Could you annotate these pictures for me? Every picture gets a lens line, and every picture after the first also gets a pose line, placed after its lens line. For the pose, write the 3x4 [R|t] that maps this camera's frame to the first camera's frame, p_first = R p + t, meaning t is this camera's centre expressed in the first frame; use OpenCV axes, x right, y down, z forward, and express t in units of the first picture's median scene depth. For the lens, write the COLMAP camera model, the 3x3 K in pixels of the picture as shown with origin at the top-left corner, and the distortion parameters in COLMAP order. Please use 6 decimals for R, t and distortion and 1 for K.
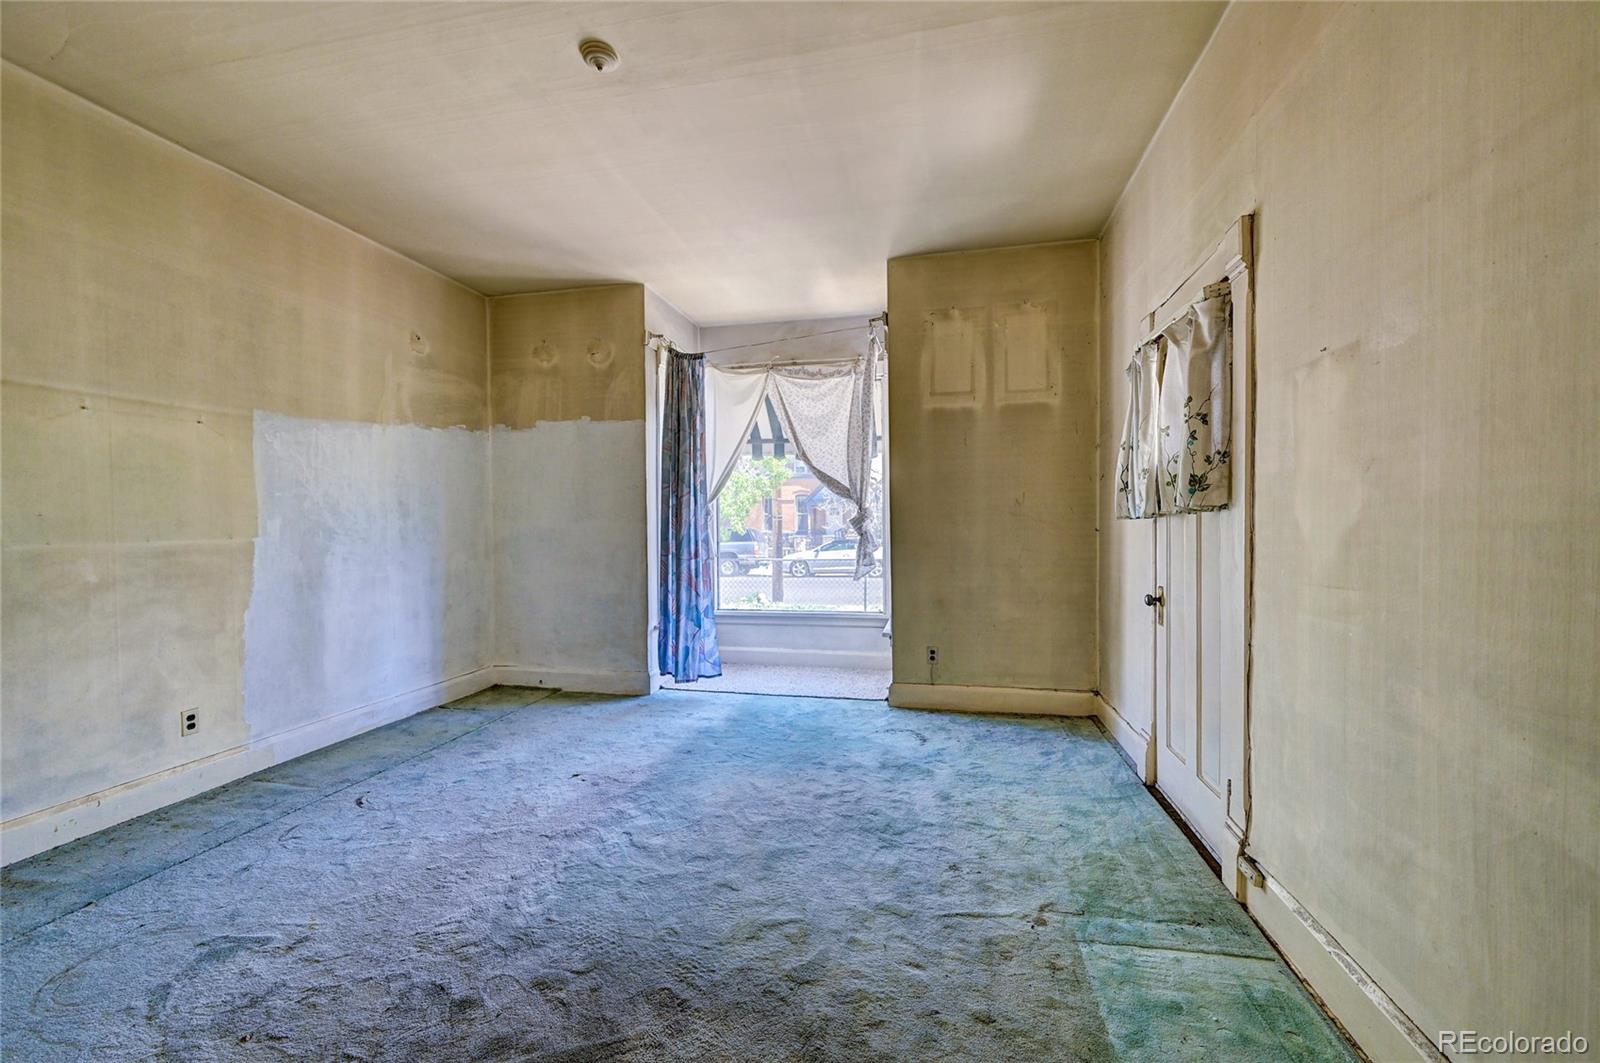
lens RADIAL K [[635.8, 0, 800.0], [0, 635.8, 531.5], [0, 0, 1]] dist [-0.000719, 0.000033]
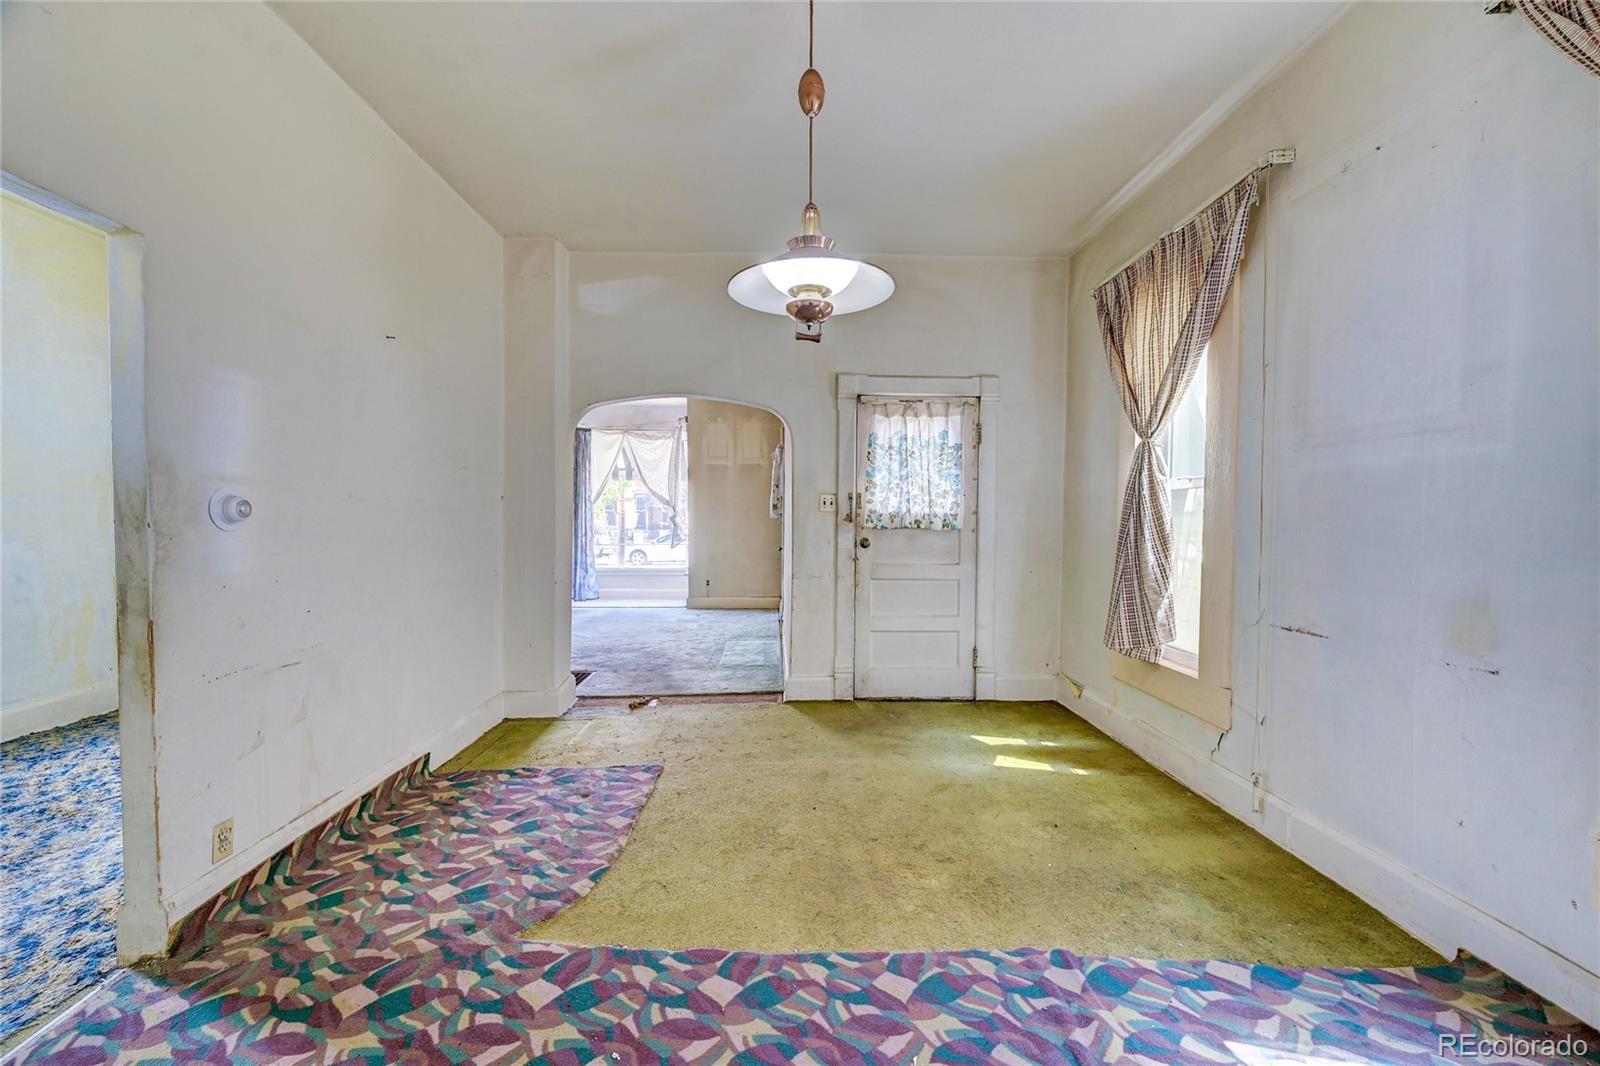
lens RADIAL K [[635.8, 0, 800.0], [0, 635.8, 533.0], [0, 0, 1]] dist [-0.000719, 0.000033]
pose [[0.968643, 0.006893, 0.248360, -0.014748], [-0.008490, 0.999950, 0.005360, 0.016507], [-0.248311, -0.007301, 0.968653, -0.982572]]
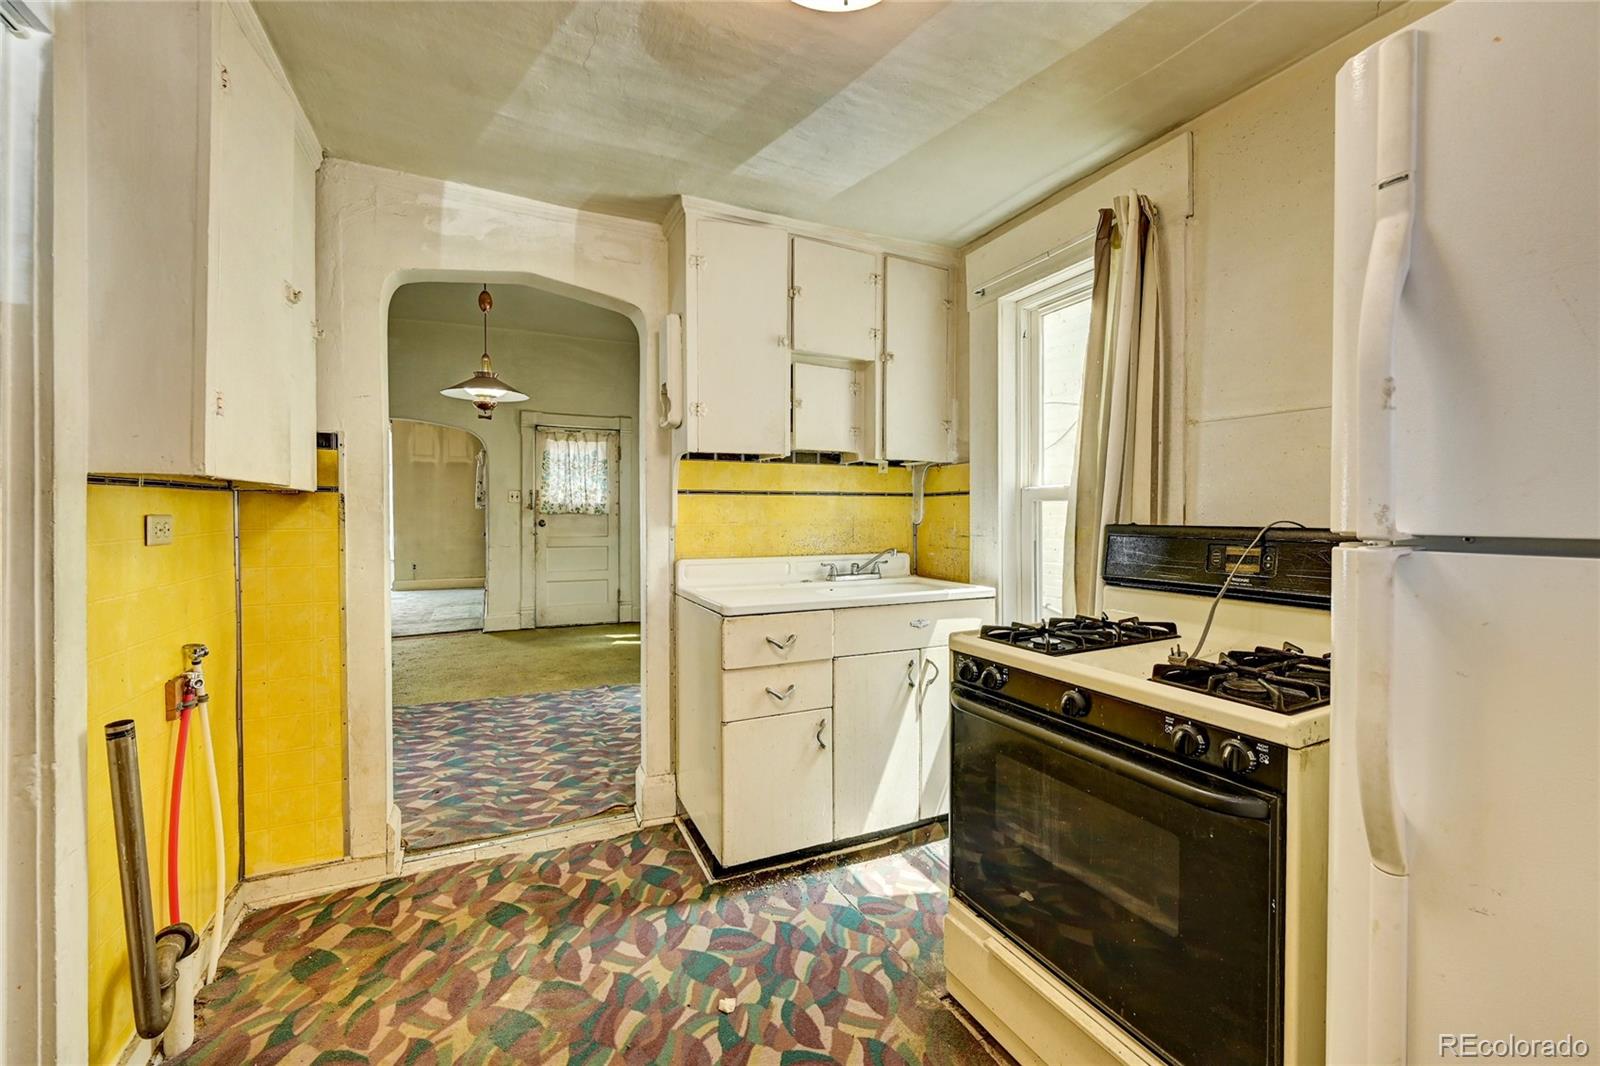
lens RADIAL K [[637.9, 0, 800.6], [0, 637.9, 517.4], [0, 0, 1]] dist [0.000895, 0.000136]
pose [[0.787447, 0.002867, 0.616375, -0.105948], [0.004185, 0.999941, -0.009998, 0.038008], [-0.616368, 0.010452, 0.787389, -1.542394]]
